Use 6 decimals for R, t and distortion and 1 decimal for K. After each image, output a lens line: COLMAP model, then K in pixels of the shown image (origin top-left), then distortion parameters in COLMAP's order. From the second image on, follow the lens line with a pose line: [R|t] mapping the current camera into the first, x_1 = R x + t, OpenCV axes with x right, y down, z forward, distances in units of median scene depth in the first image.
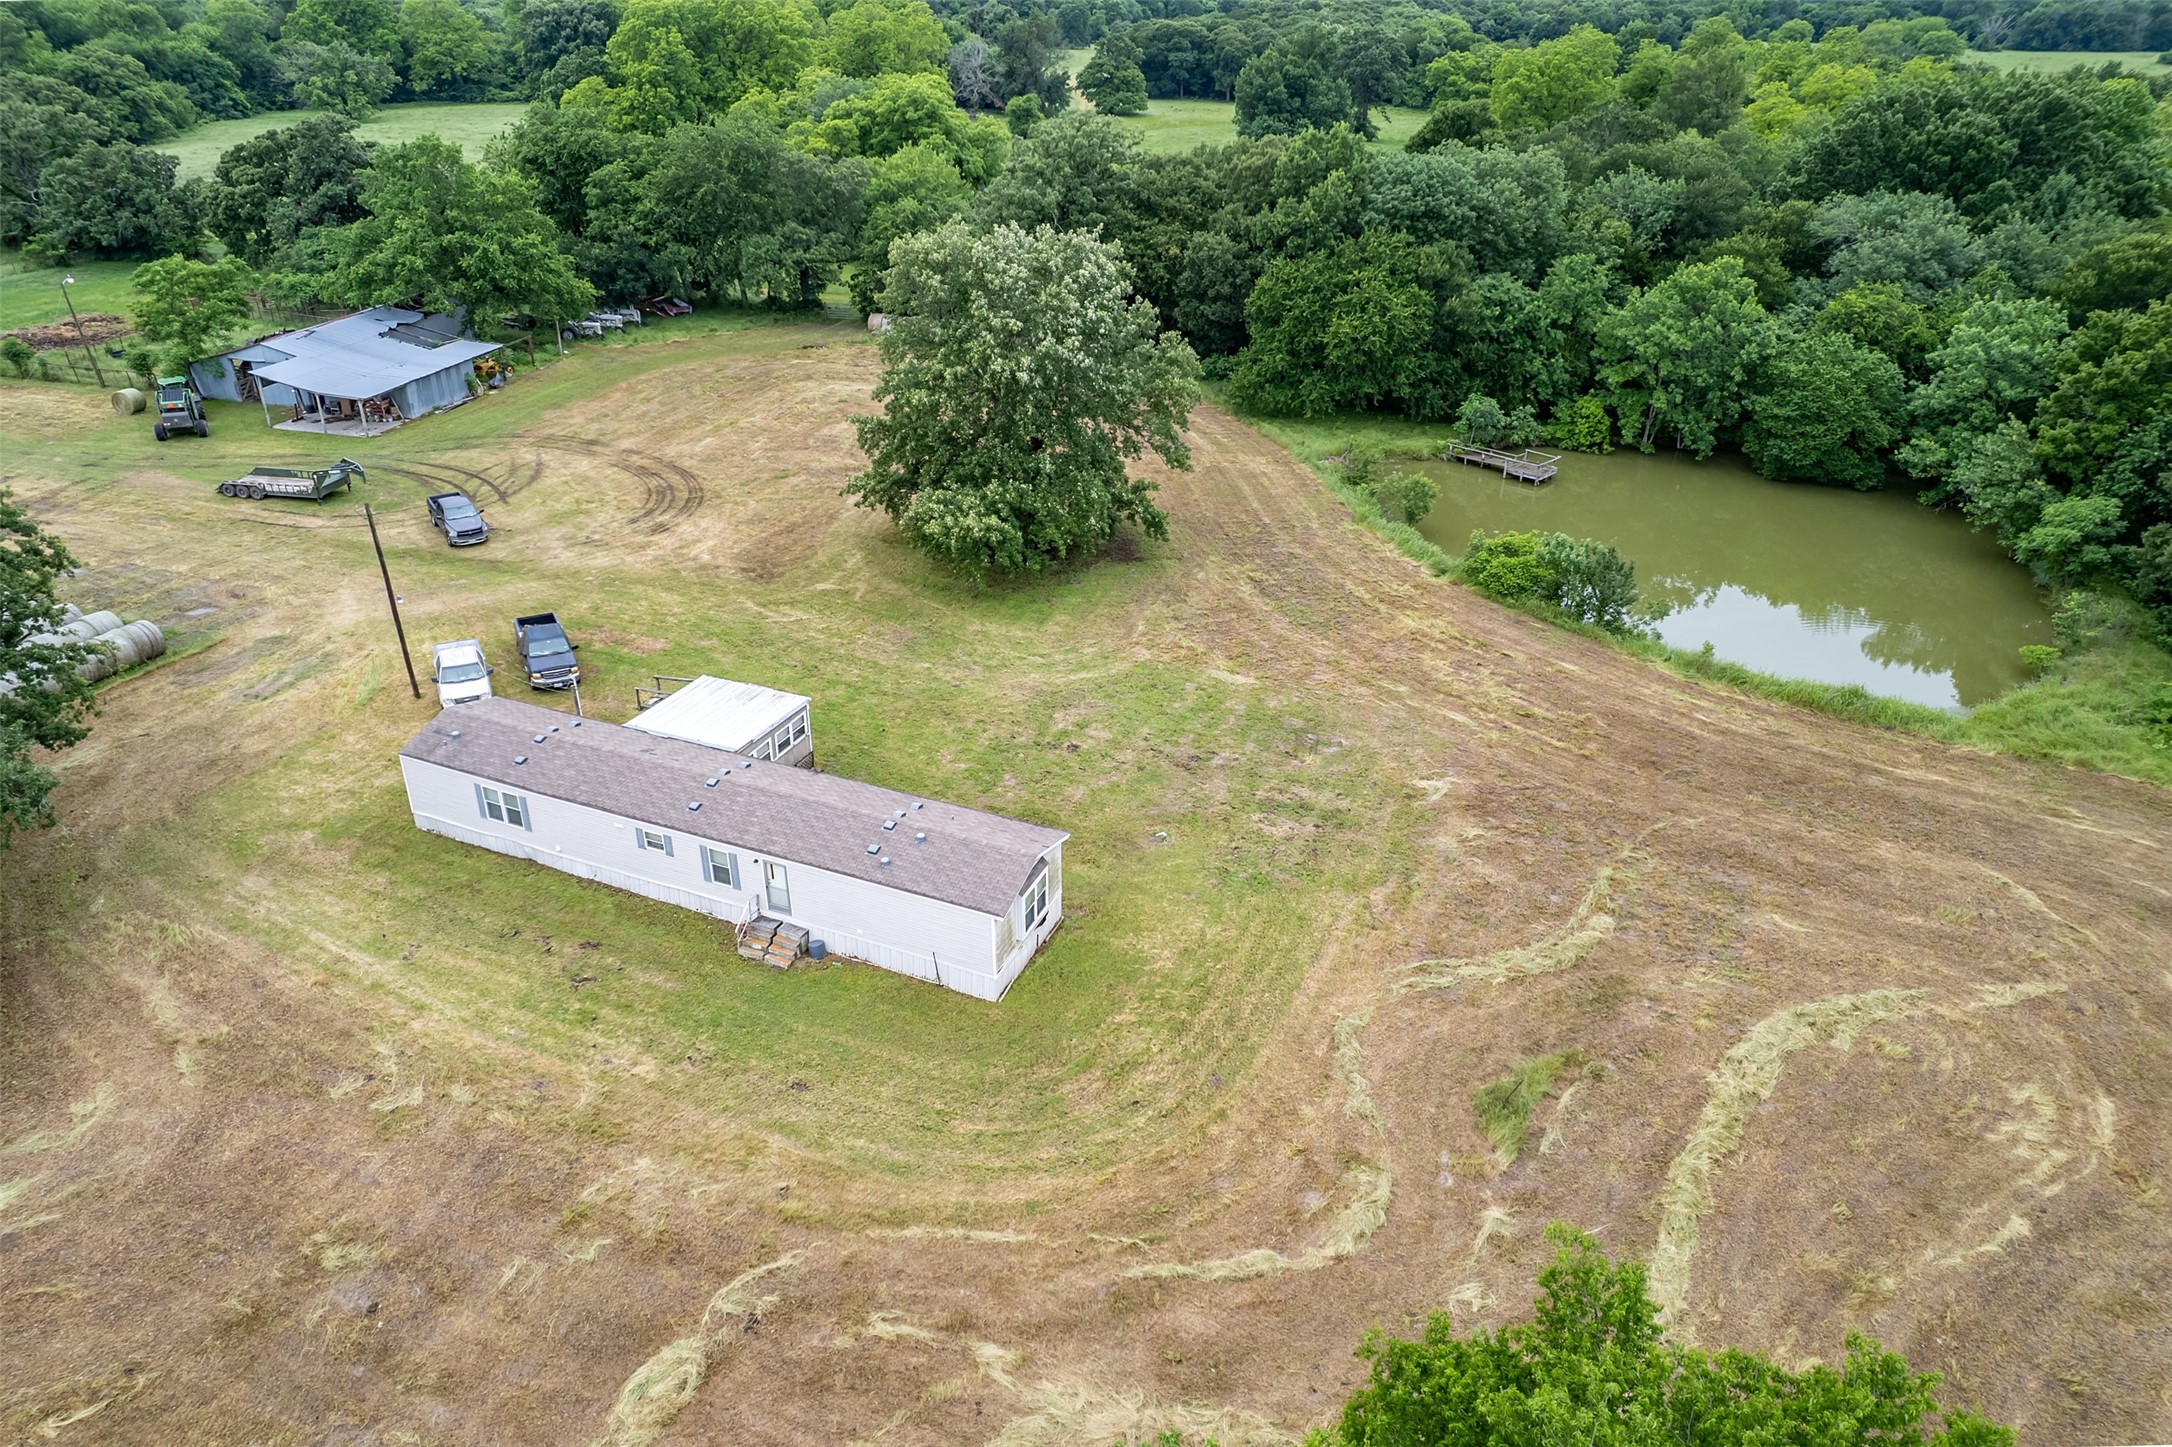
lens RADIAL K [[1444.5, 0, 1100.6], [0, 1444.5, 723.2], [0, 0, 1]] dist [-0.087483, 0.085252]
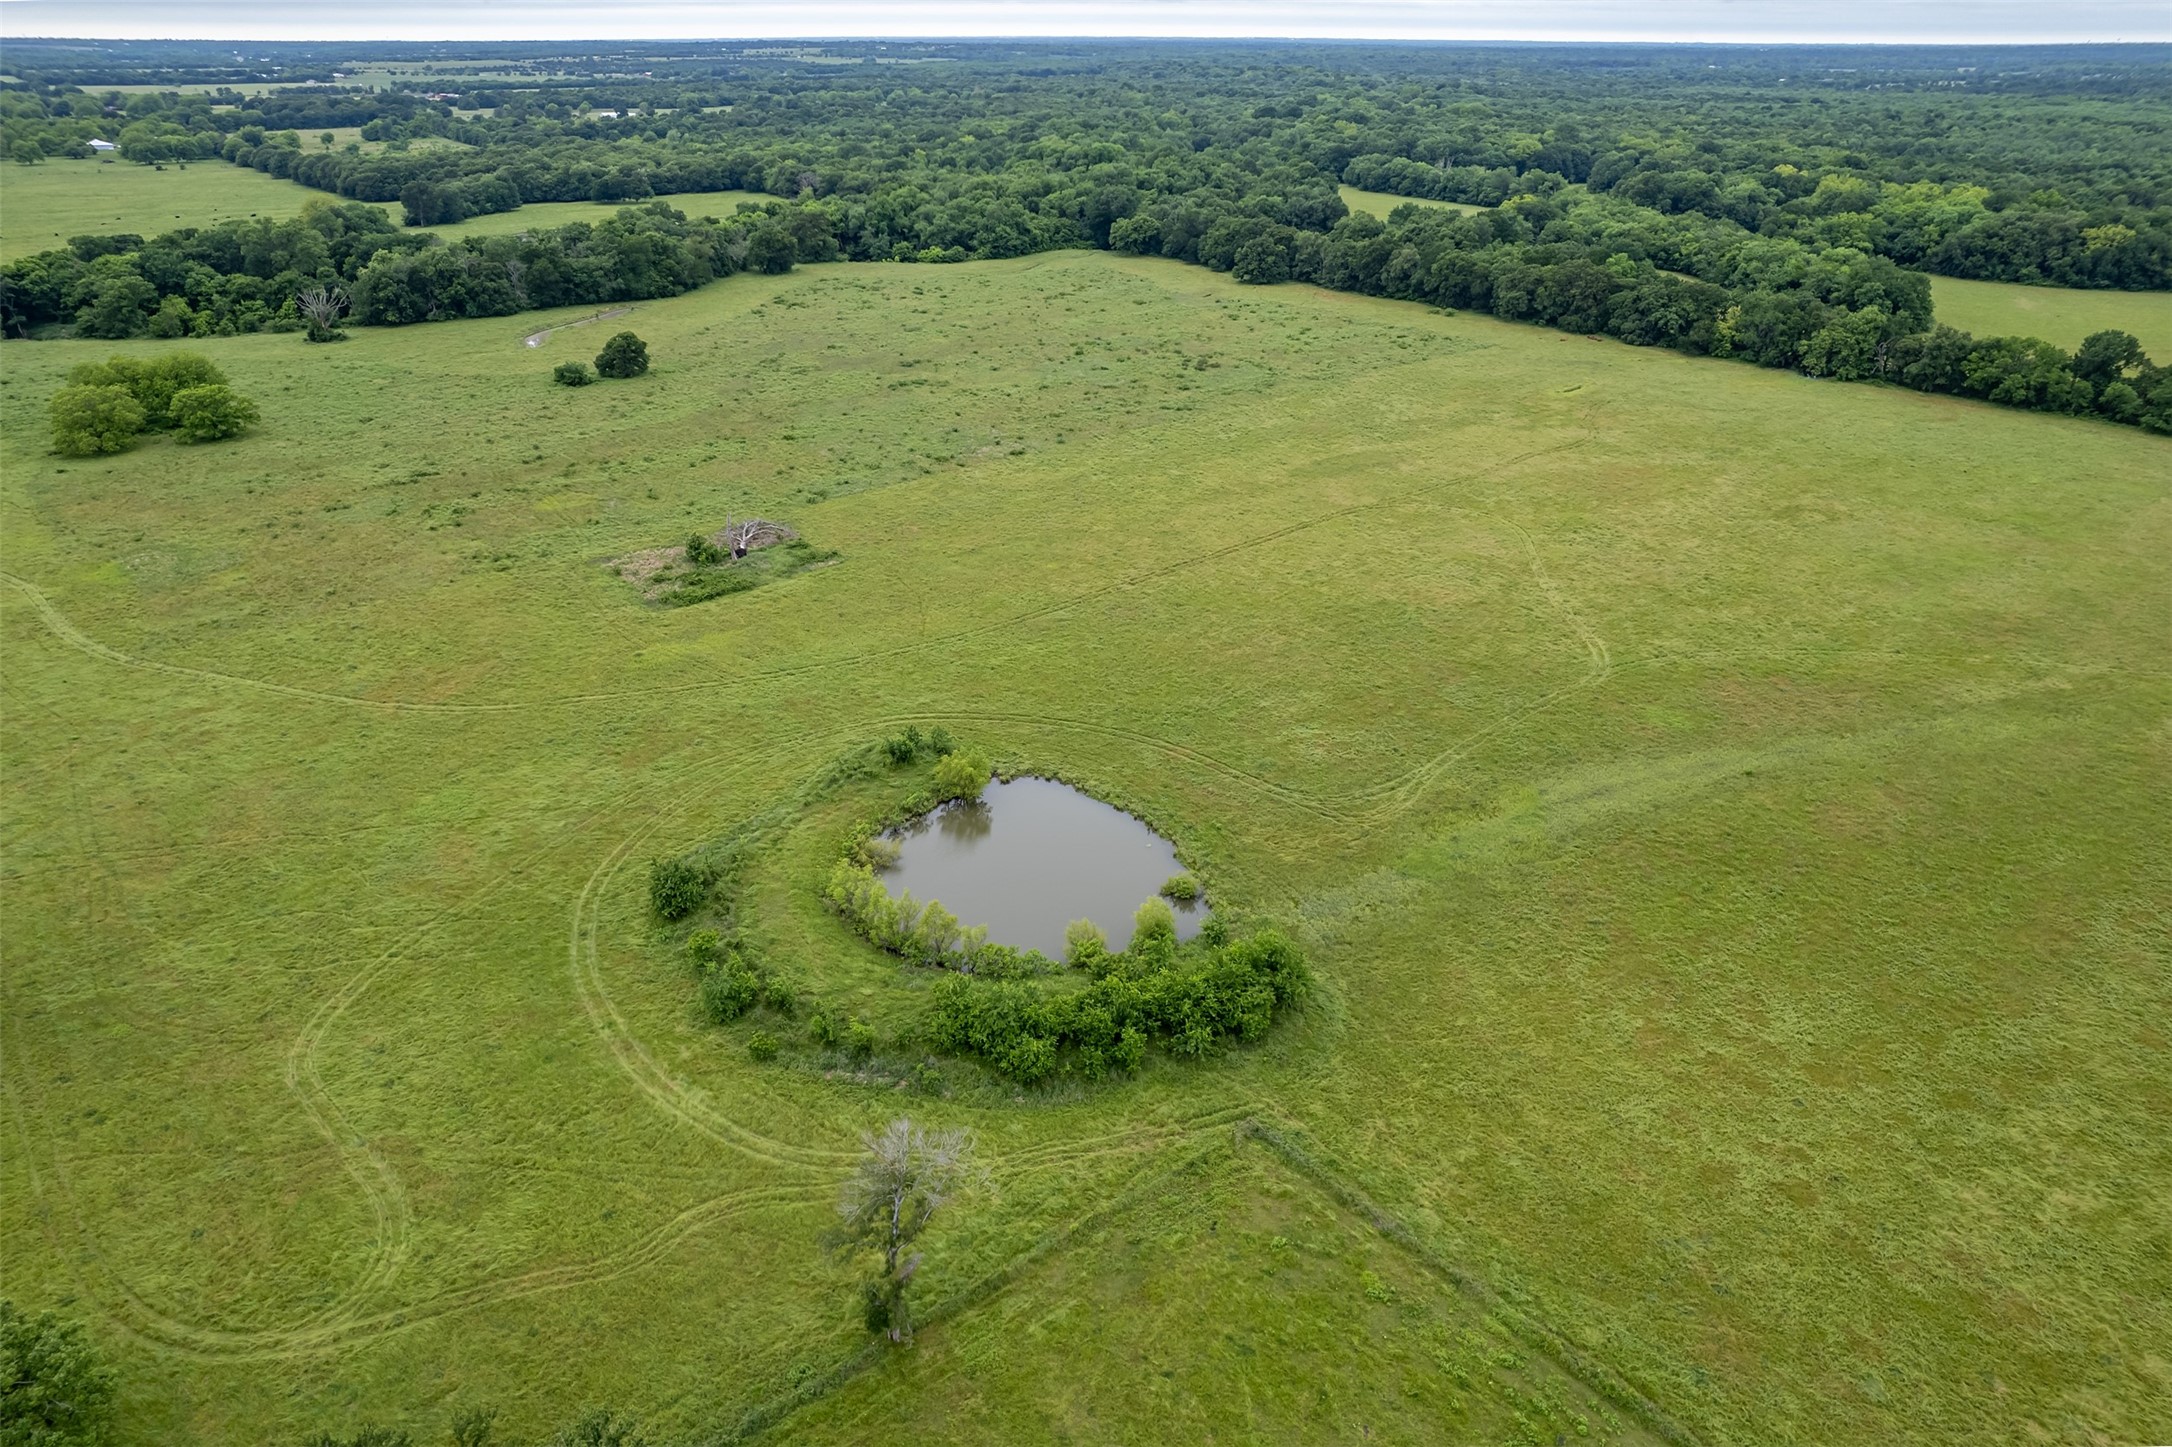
lens RADIAL K [[1381.6, 0, 1092.9], [0, 1381.6, 729.9], [0, 0, 1]] dist [-0.073744, 0.063684]
pose [[0.599208, -0.370374, 0.709770, 2.096381], [0.377060, 0.912629, 0.157906, -1.756846], [-0.706240, 0.173007, 0.686508, 2.258779]]
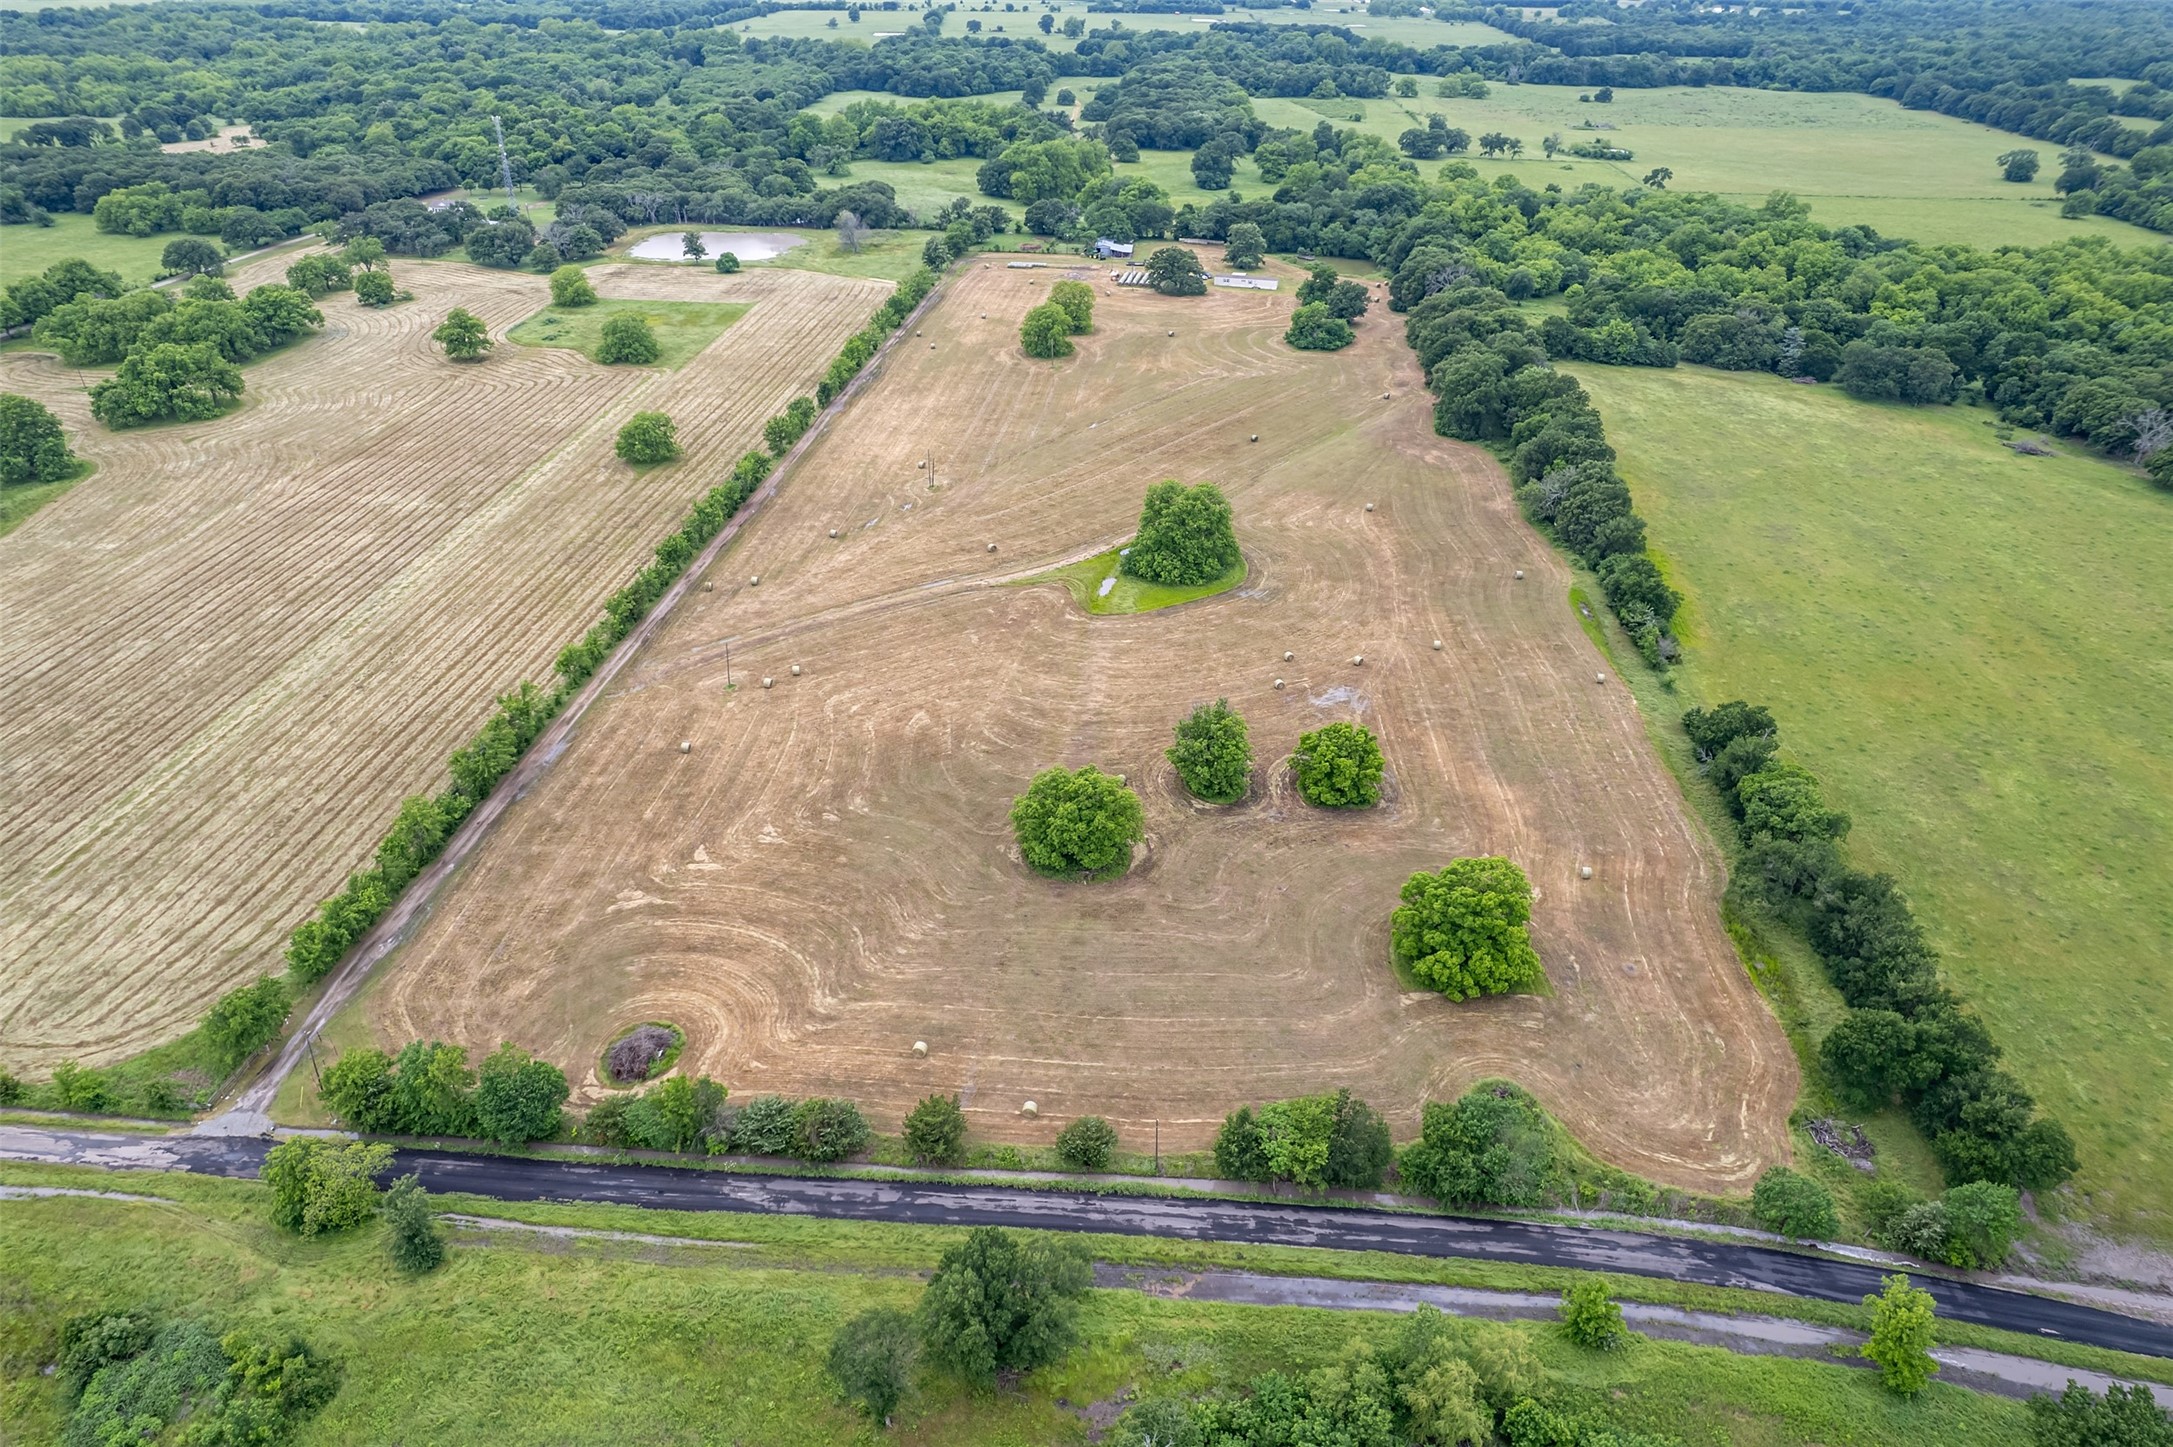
lens RADIAL K [[1445.2, 0, 1101.1], [0, 1445.2, 723.2], [0, 0, 1]] dist [-0.087483, 0.085252]
pose [[0.983072, -0.091367, 0.158810, -1.648484], [0.085349, 0.995365, 0.044325, 1.384079], [-0.162124, -0.030021, 0.986314, -4.715078]]
